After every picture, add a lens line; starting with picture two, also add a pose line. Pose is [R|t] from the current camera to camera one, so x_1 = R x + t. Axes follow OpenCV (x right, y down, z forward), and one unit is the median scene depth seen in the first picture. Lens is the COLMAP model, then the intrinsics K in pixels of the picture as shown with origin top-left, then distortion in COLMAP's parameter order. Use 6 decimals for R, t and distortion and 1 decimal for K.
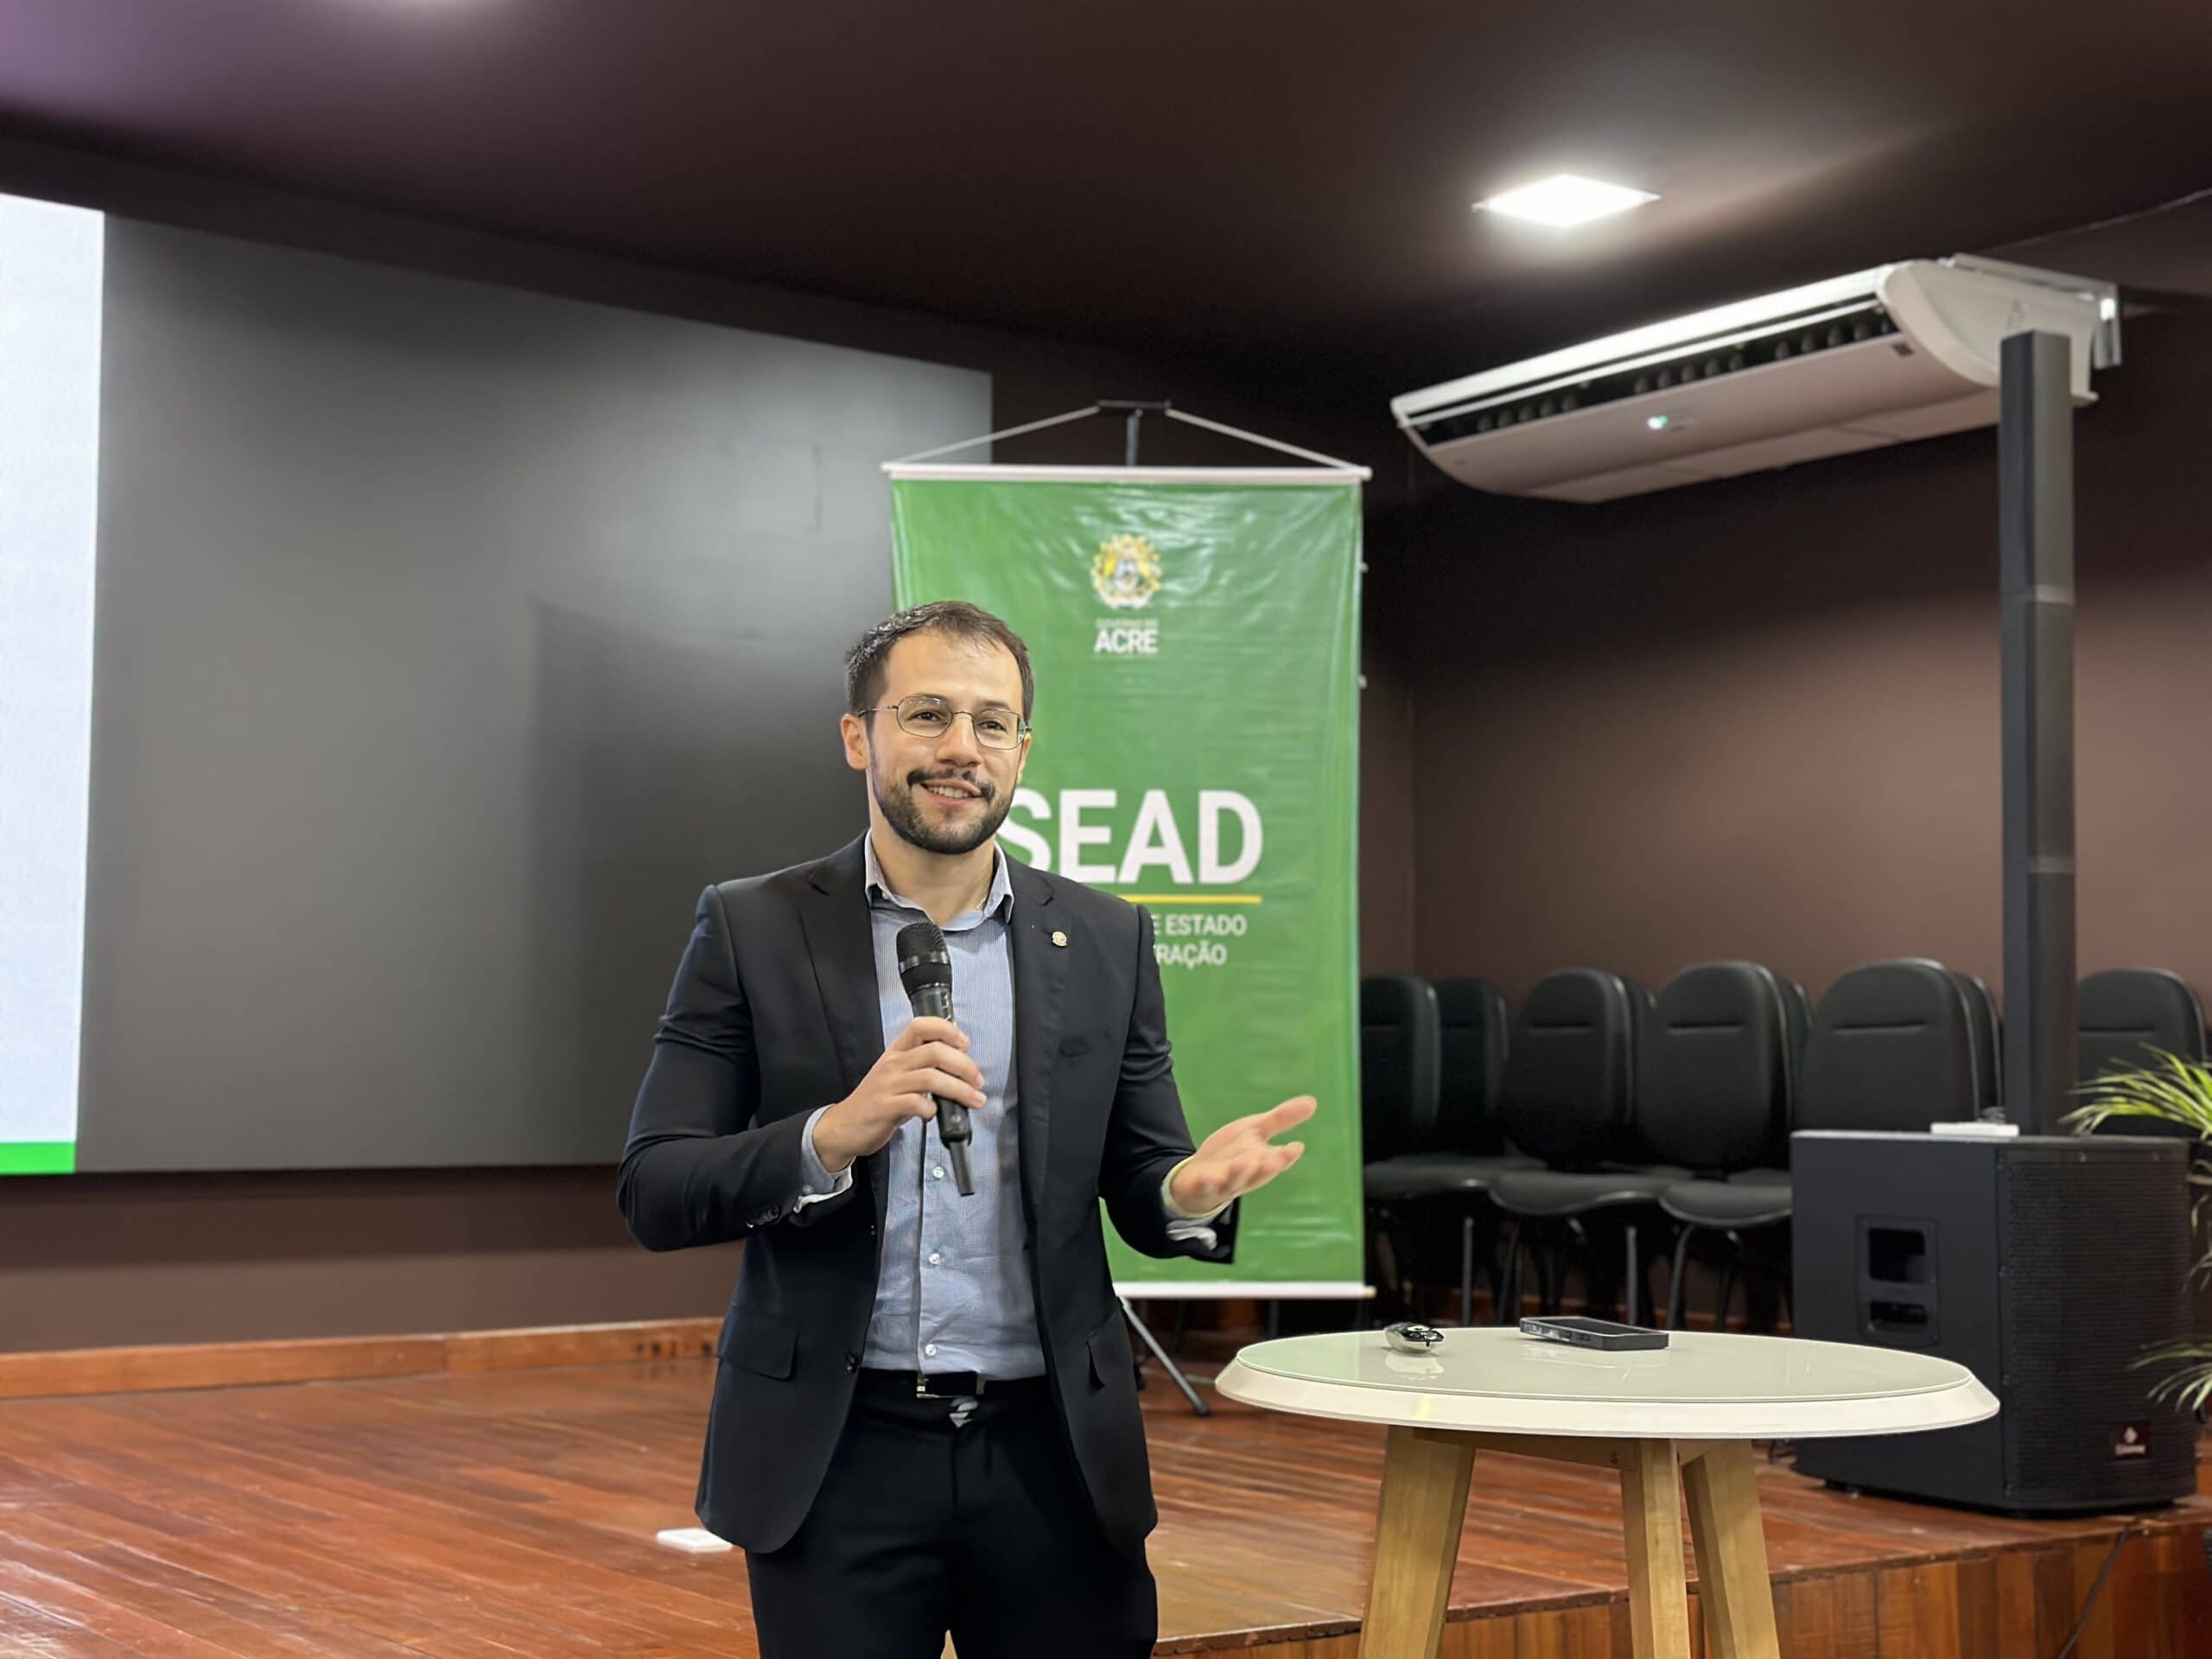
lens RADIAL K [[3076.8, 0, 1106.0], [0, 3076.8, 829.5], [0, 0, 1]] dist [0.165253, -0.067928]
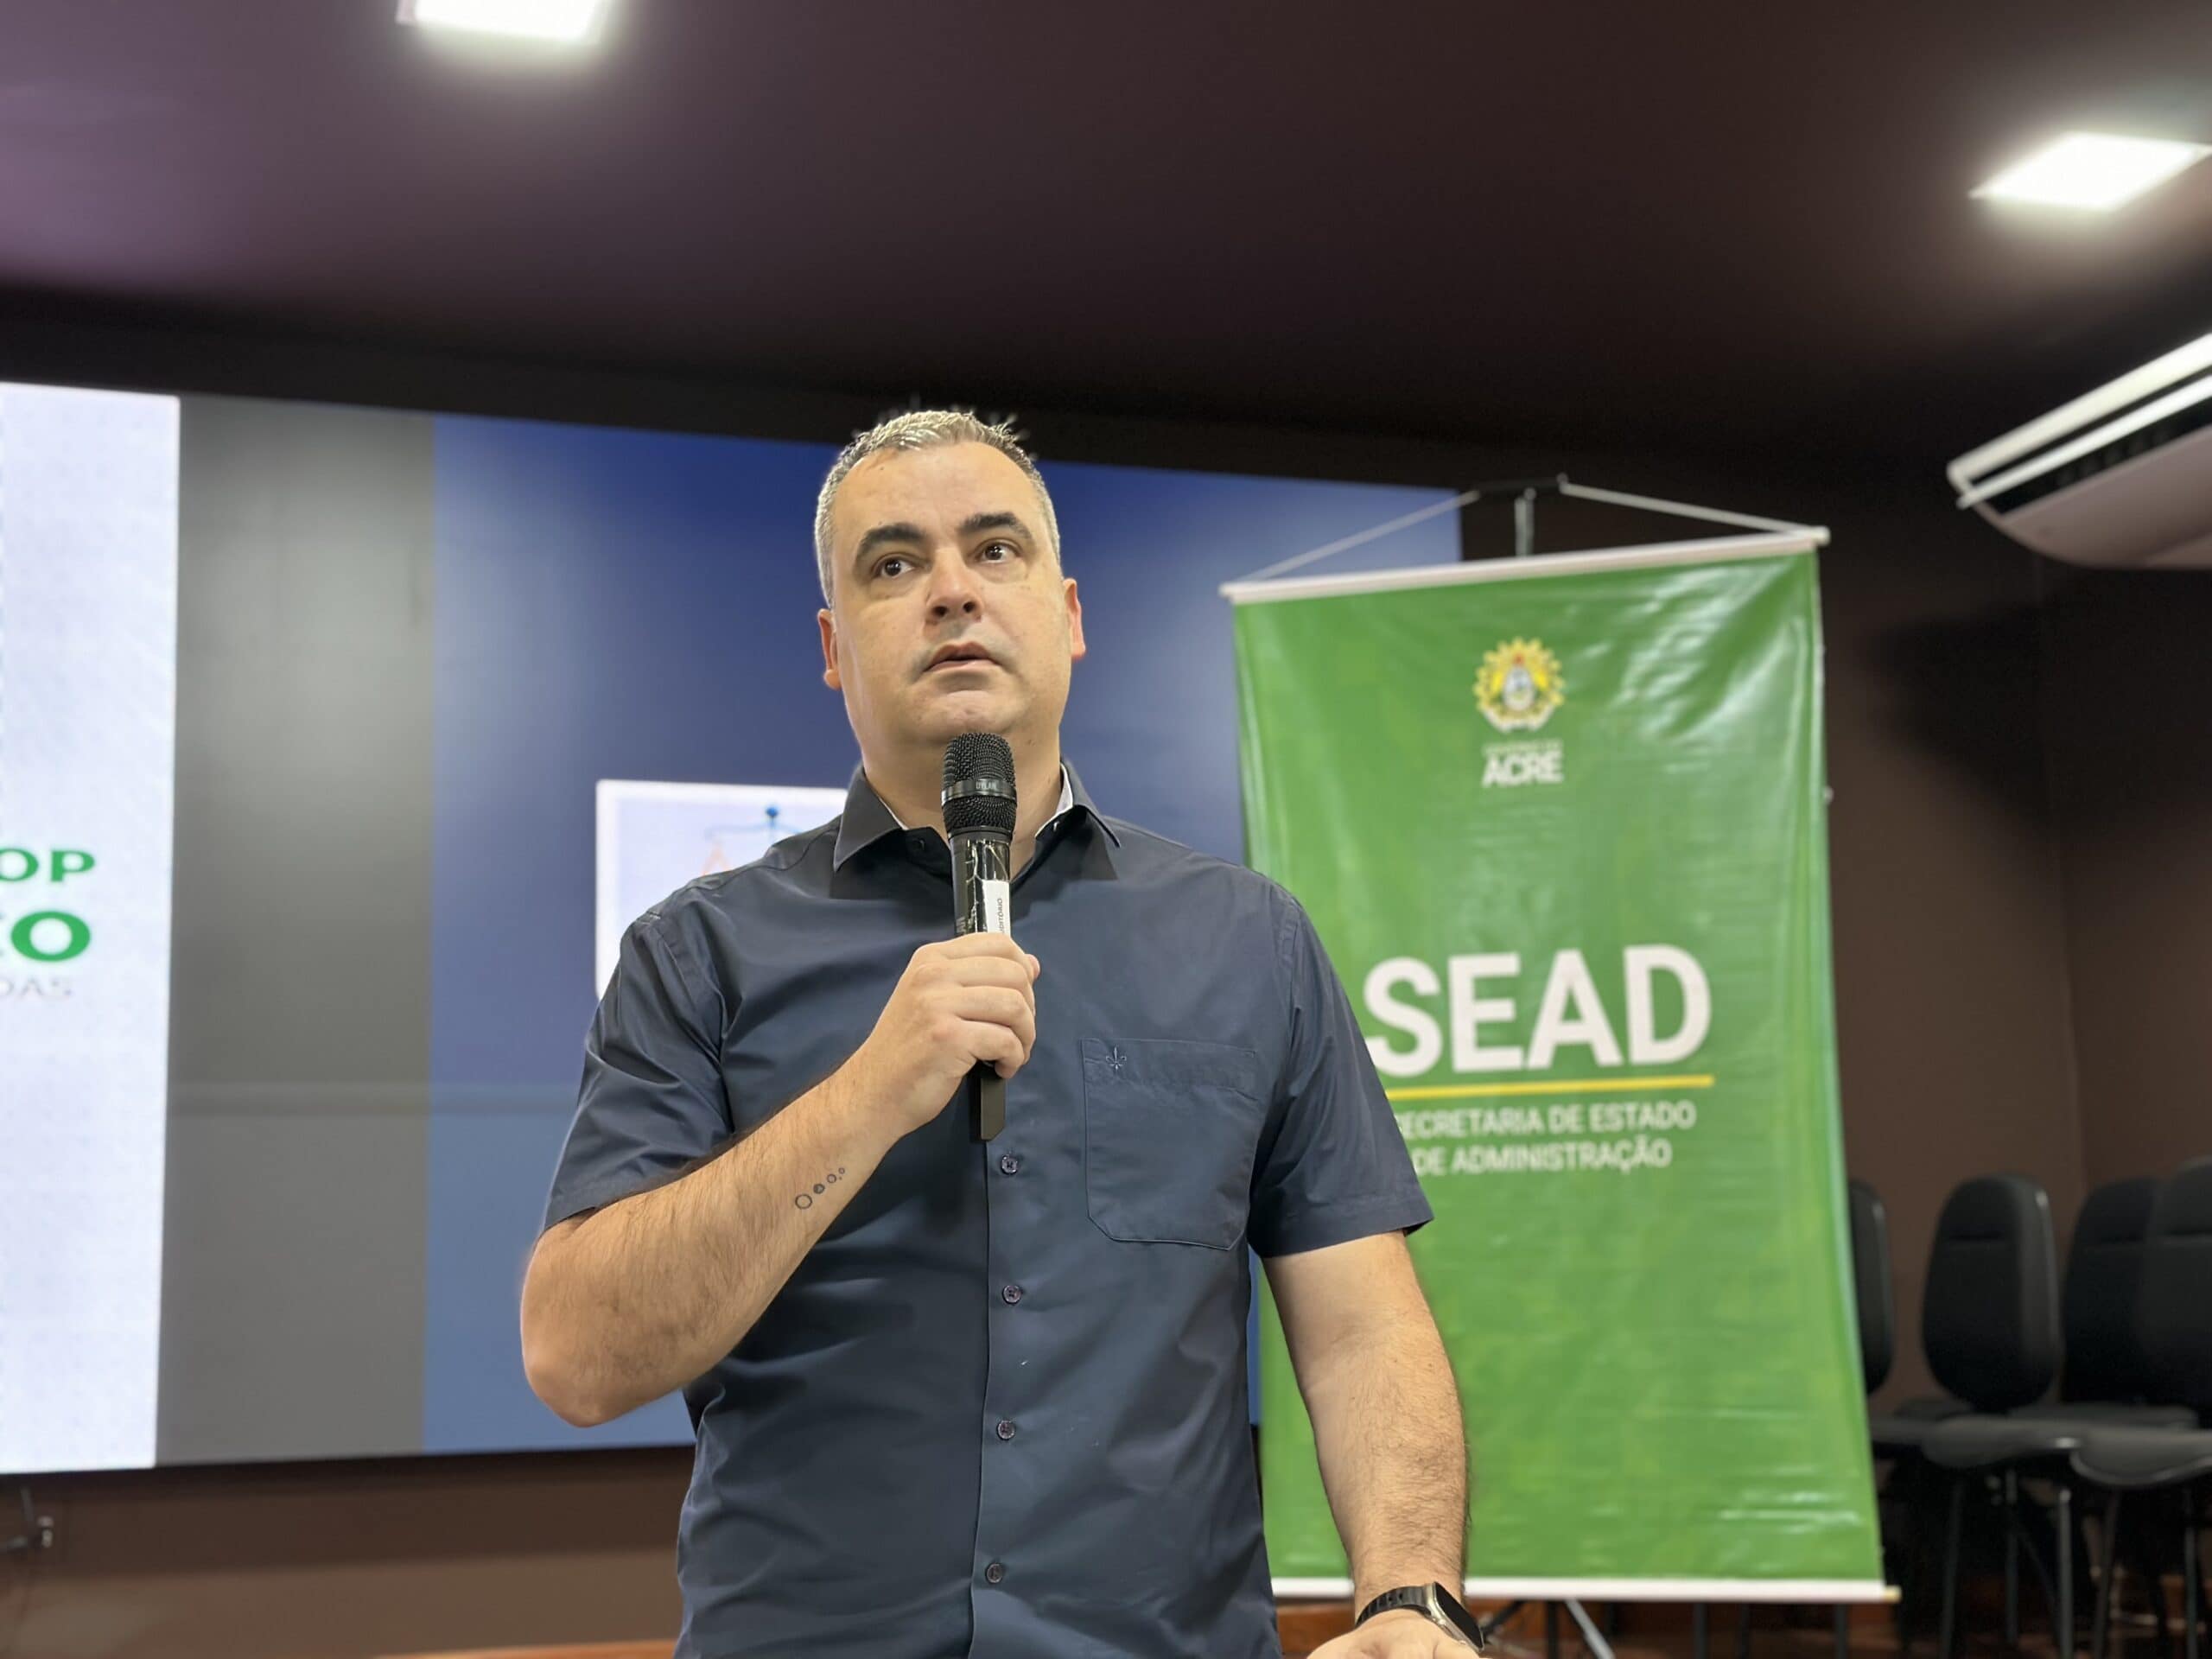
lens RADIAL K [[3076.8, 0, 1106.0], [0, 3076.8, 829.5], [0, 0, 1]] dist [0.165253, -0.067928]
pose [[0.954727, -0.076882, -0.287378, 0.134953], [0.053809, 0.994723, -0.087350, 0.019748], [0.292578, 0.067932, 0.953826, 0.194070]]
